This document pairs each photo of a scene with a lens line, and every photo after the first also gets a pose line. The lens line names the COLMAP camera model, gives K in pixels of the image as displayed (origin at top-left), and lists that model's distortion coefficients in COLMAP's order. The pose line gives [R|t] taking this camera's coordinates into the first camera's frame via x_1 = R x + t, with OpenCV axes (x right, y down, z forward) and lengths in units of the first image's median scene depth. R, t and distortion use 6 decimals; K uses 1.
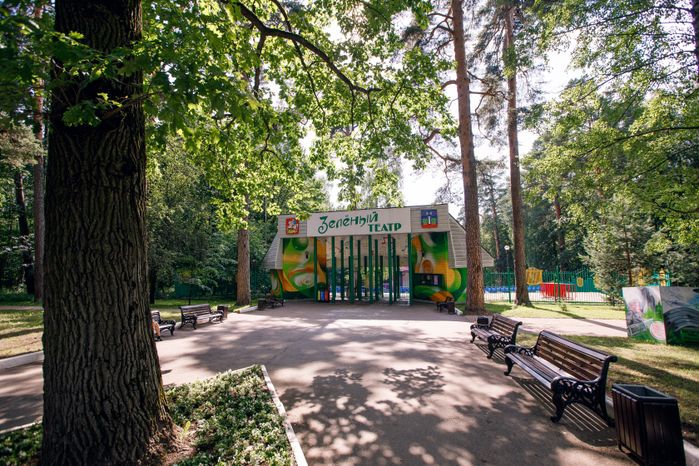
lens RADIAL K [[323.9, 0, 349.5], [0, 323.9, 233.0], [0, 0, 1]] dist [-0.000213, -0.000010]
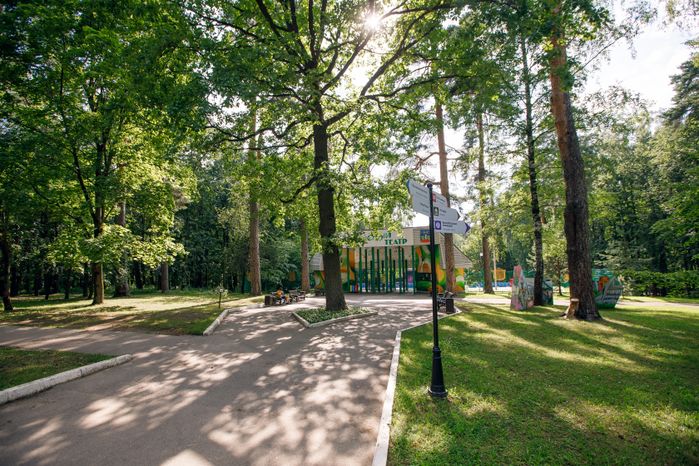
lens RADIAL K [[329.4, 0, 349.5], [0, 329.4, 233.0], [0, 0, 1]] dist [0.000019, -0.000005]
pose [[0.999187, -0.009195, -0.039245, -0.040047], [0.009061, 0.999952, -0.003602, -0.048663], [0.039276, 0.003243, 0.999223, -0.468852]]
